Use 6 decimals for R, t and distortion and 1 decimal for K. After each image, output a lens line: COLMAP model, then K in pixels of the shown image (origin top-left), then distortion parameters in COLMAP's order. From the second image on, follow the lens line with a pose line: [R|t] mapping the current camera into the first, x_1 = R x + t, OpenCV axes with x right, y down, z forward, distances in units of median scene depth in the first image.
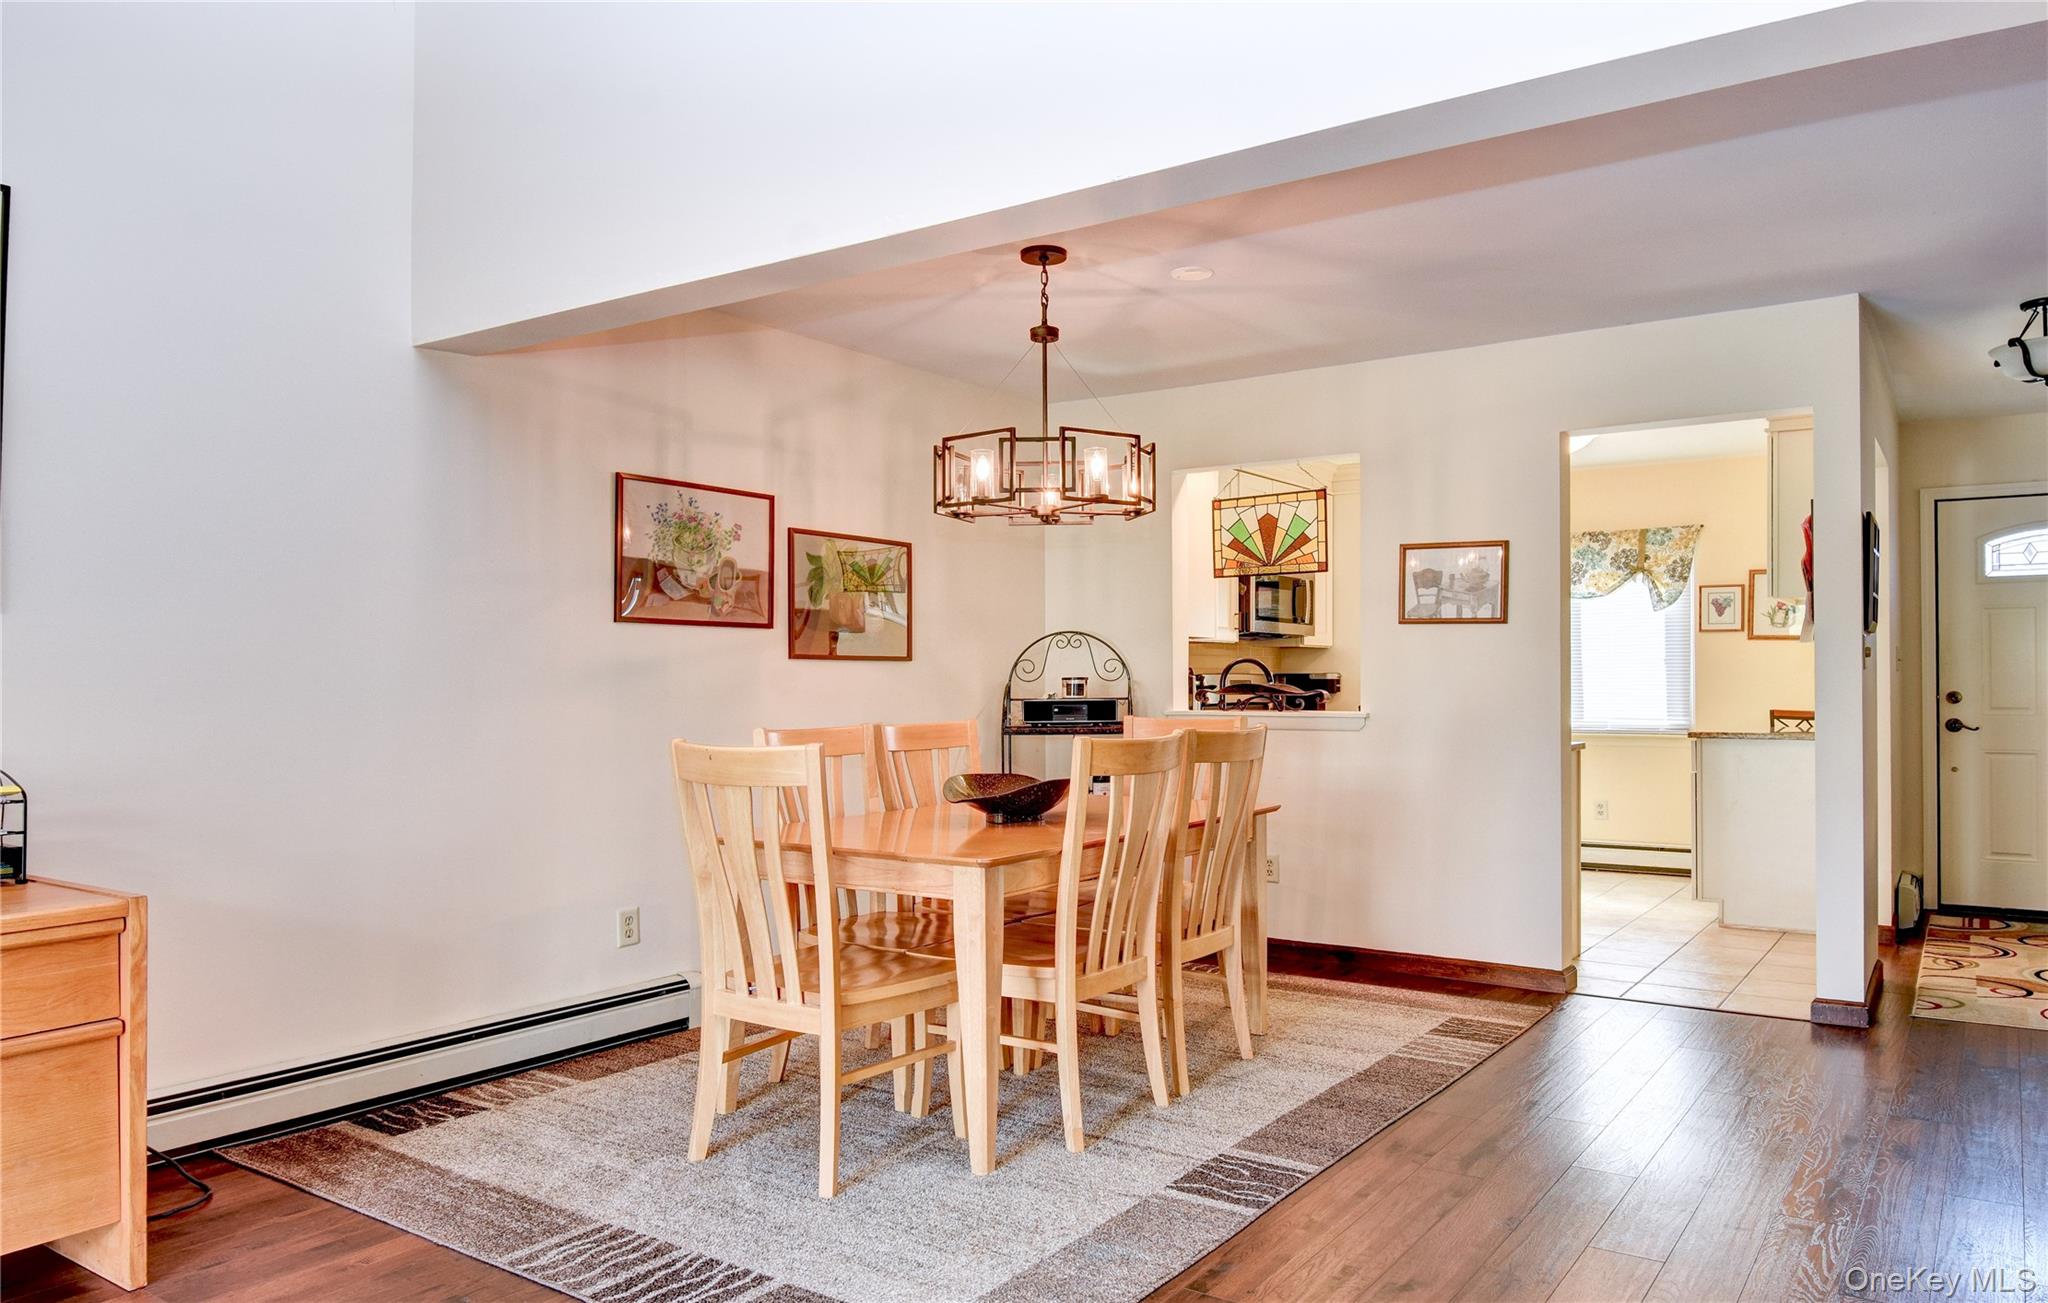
lens RADIAL K [[1443.6, 0, 1038.0], [0, 1443.6, 653.7], [0, 0, 1]] dist [-0.001272, 0.001917]
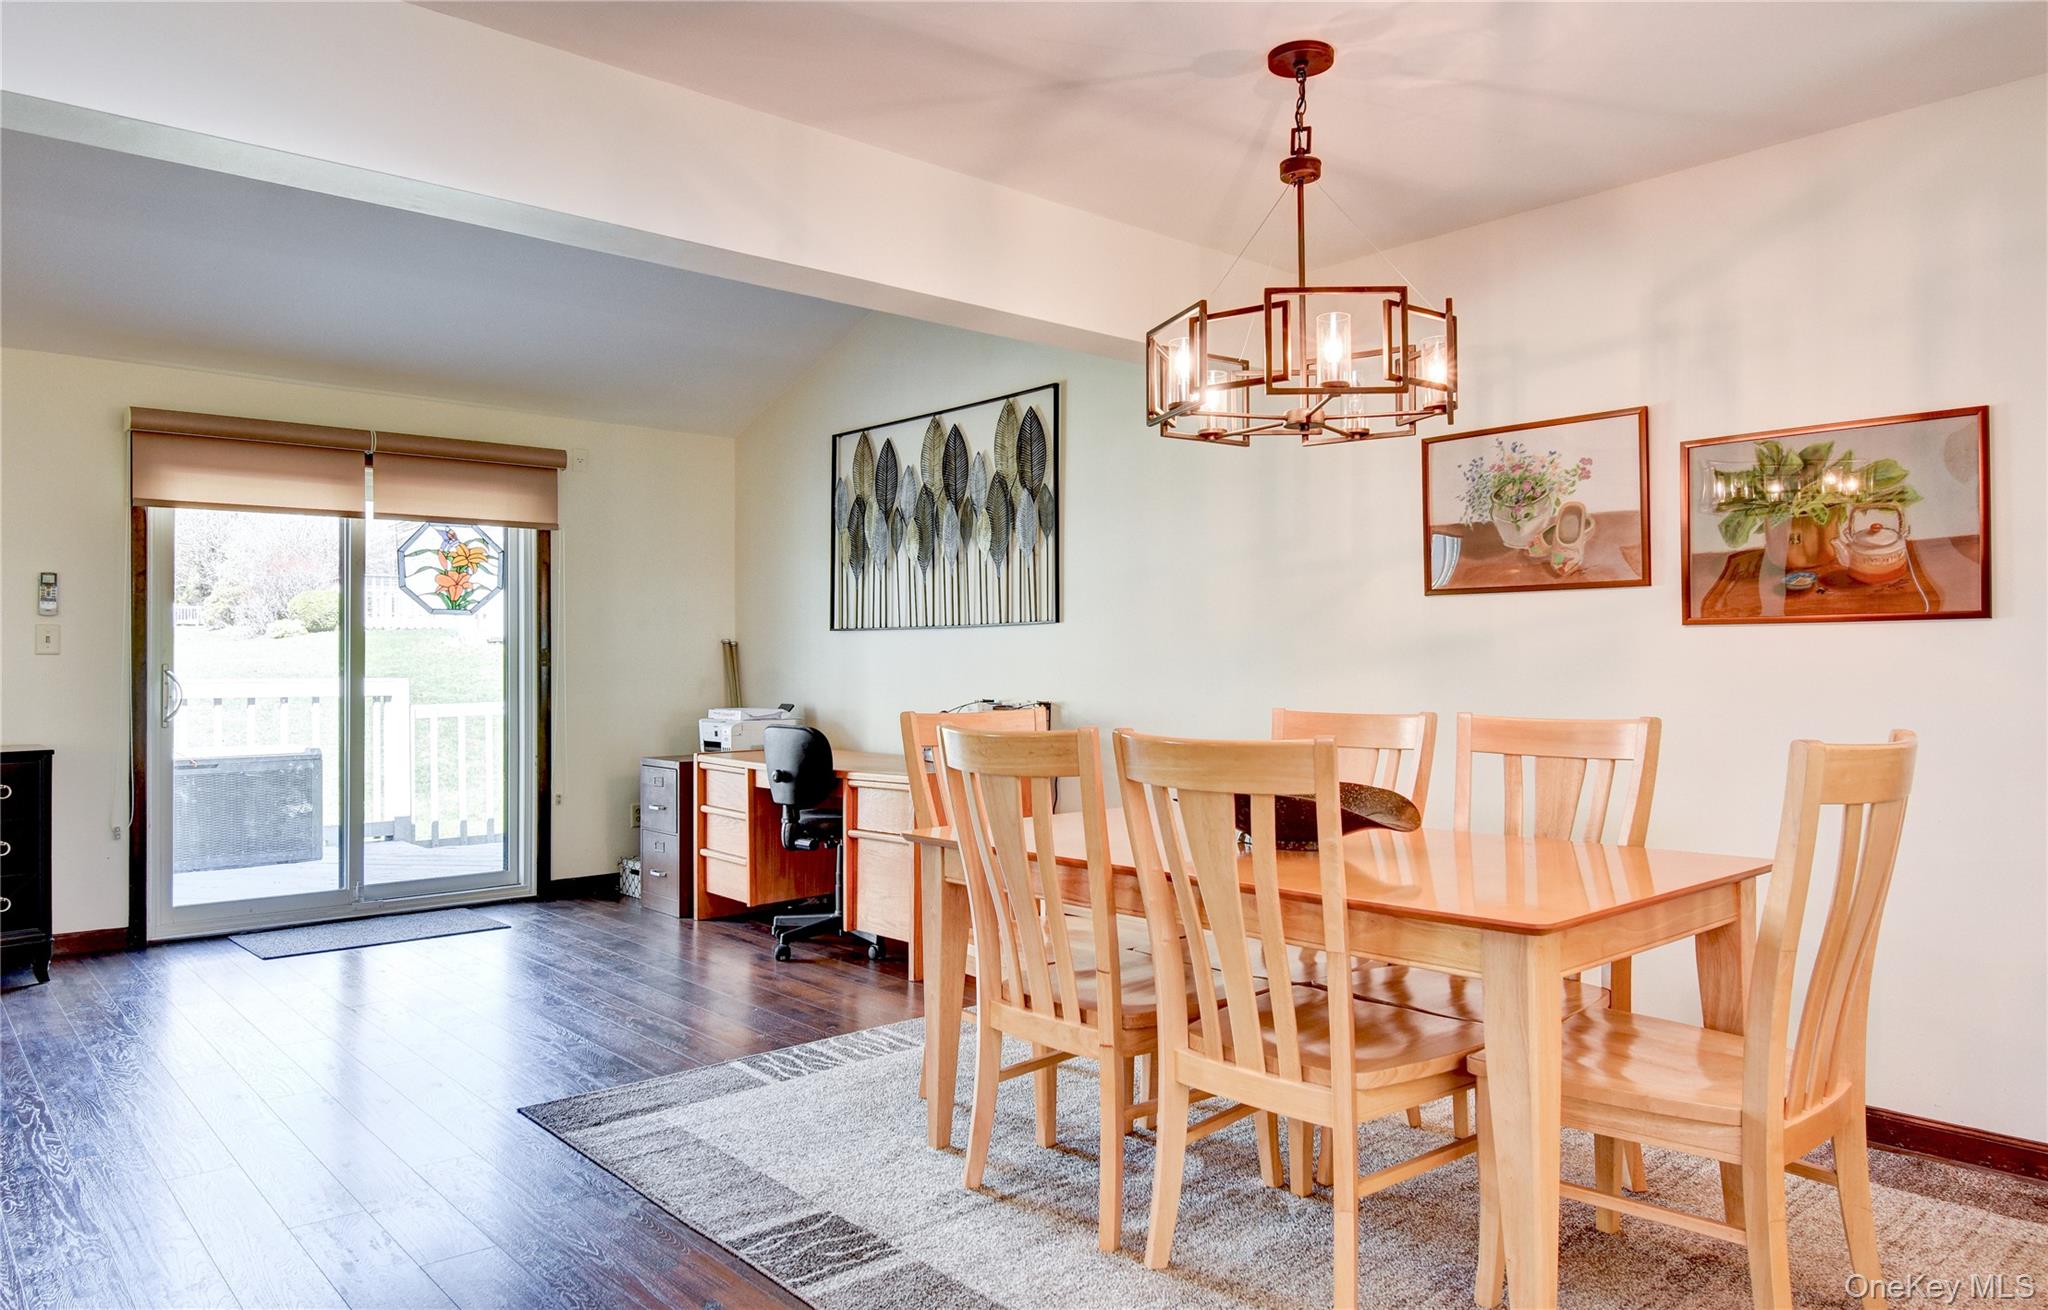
lens RADIAL K [[1378.9, 0, 1022.8], [0, 1378.9, 646.3], [0, 0, 1]] dist [-0.001905, -0.000762]
pose [[-0.271906, -0.010145, -0.962270, 0.401672], [0.021575, 0.999629, -0.016635, 0.012616], [0.962082, -0.025284, -0.271586, 0.608564]]
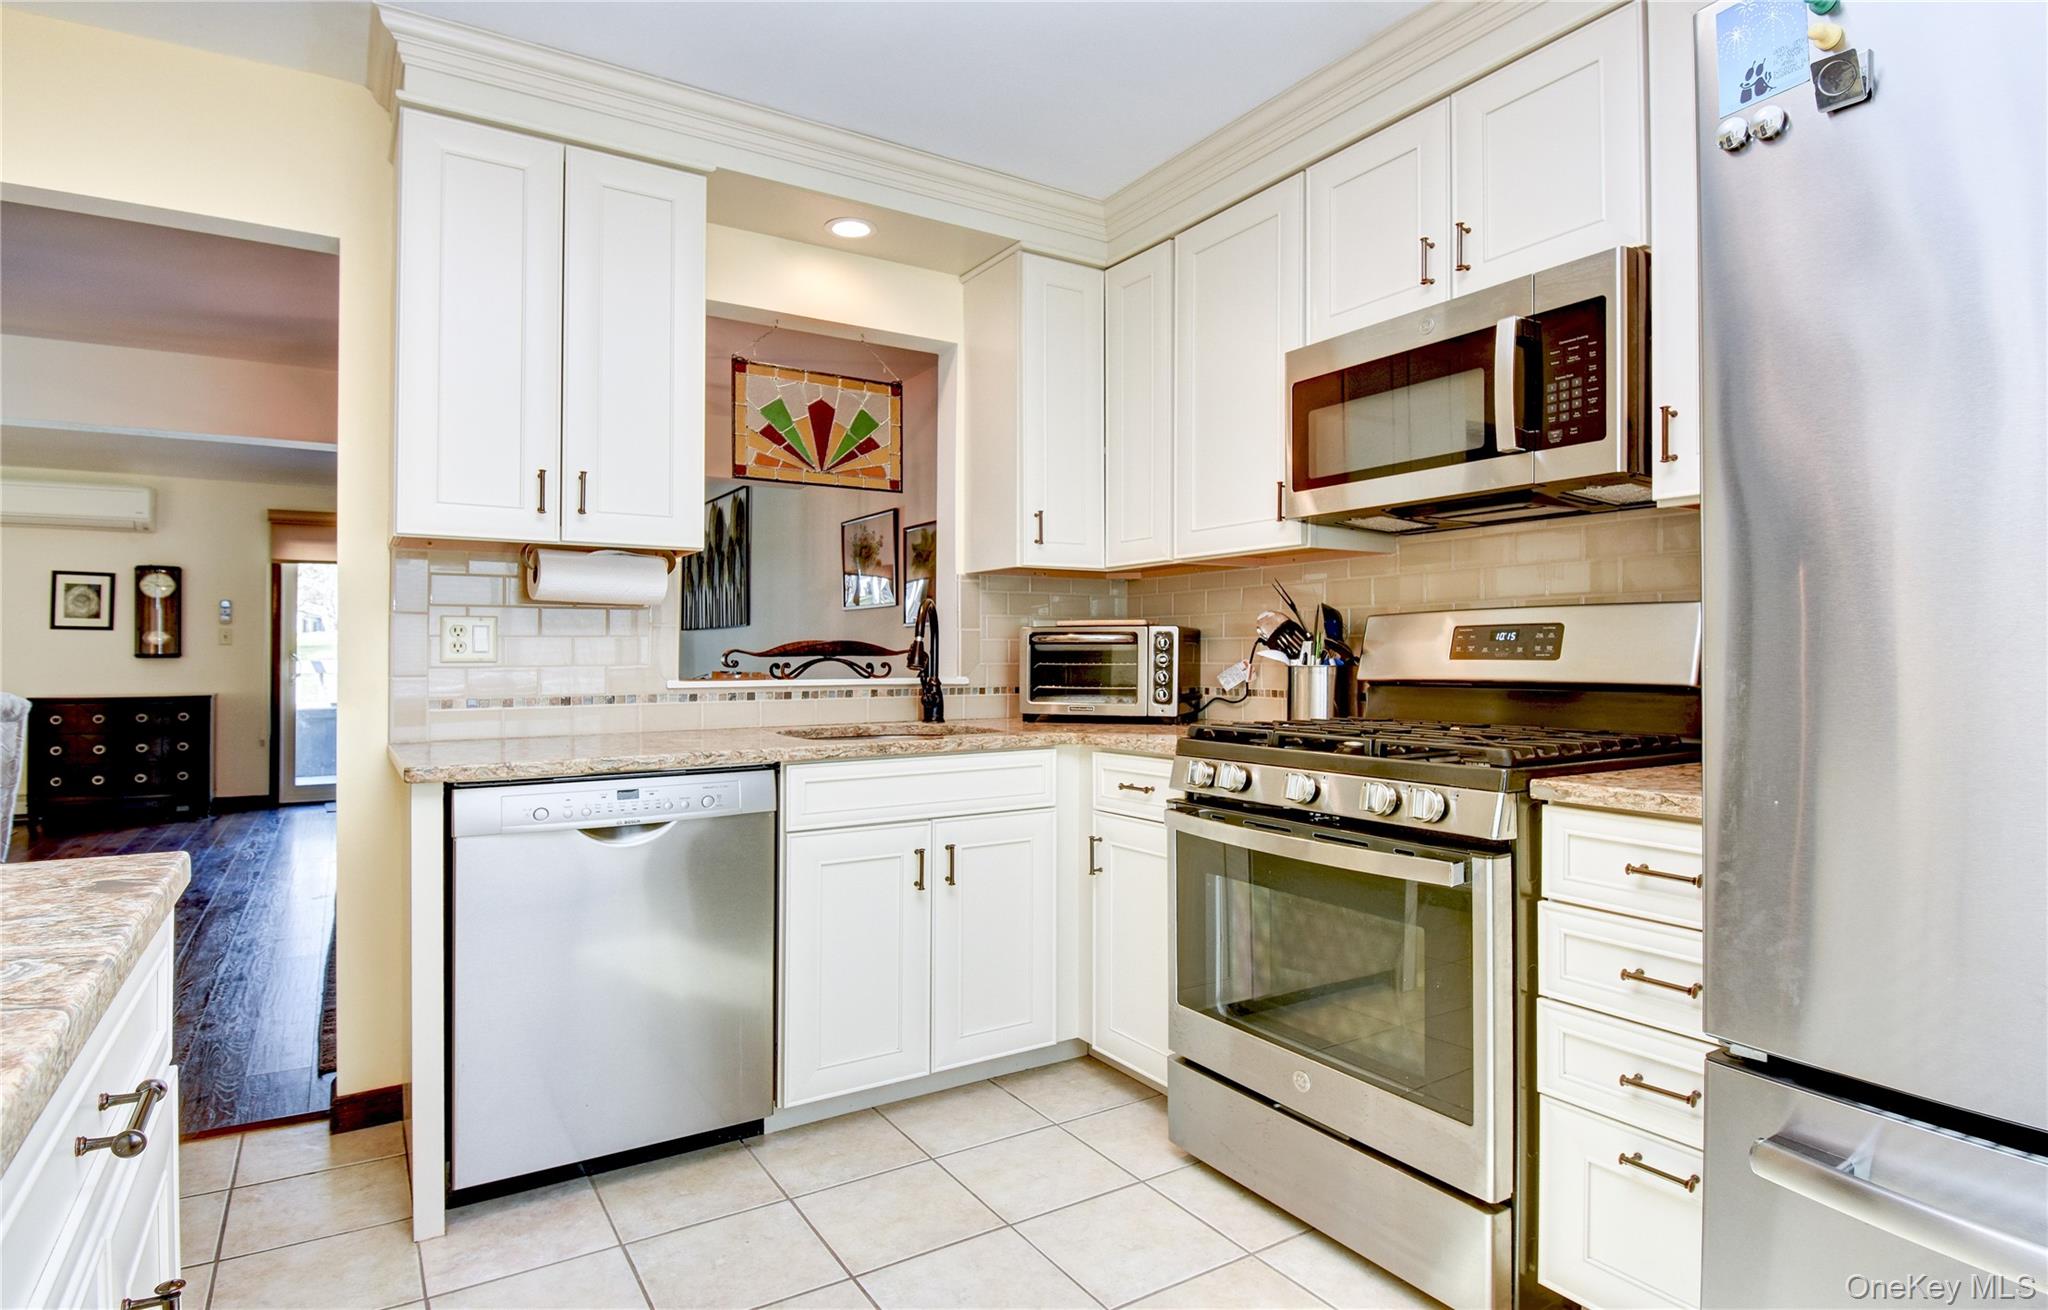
lens RADIAL K [[1088.7, 0, 1020.0], [0, 1088.7, 647.4], [0, 0, 1]] dist [-0.005269, -0.006462]
pose [[-0.407726, -0.003978, -0.913096, 0.489933], [0.021135, 0.999681, -0.013792, 0.027345], [0.912860, -0.024922, -0.407512, 1.057002]]
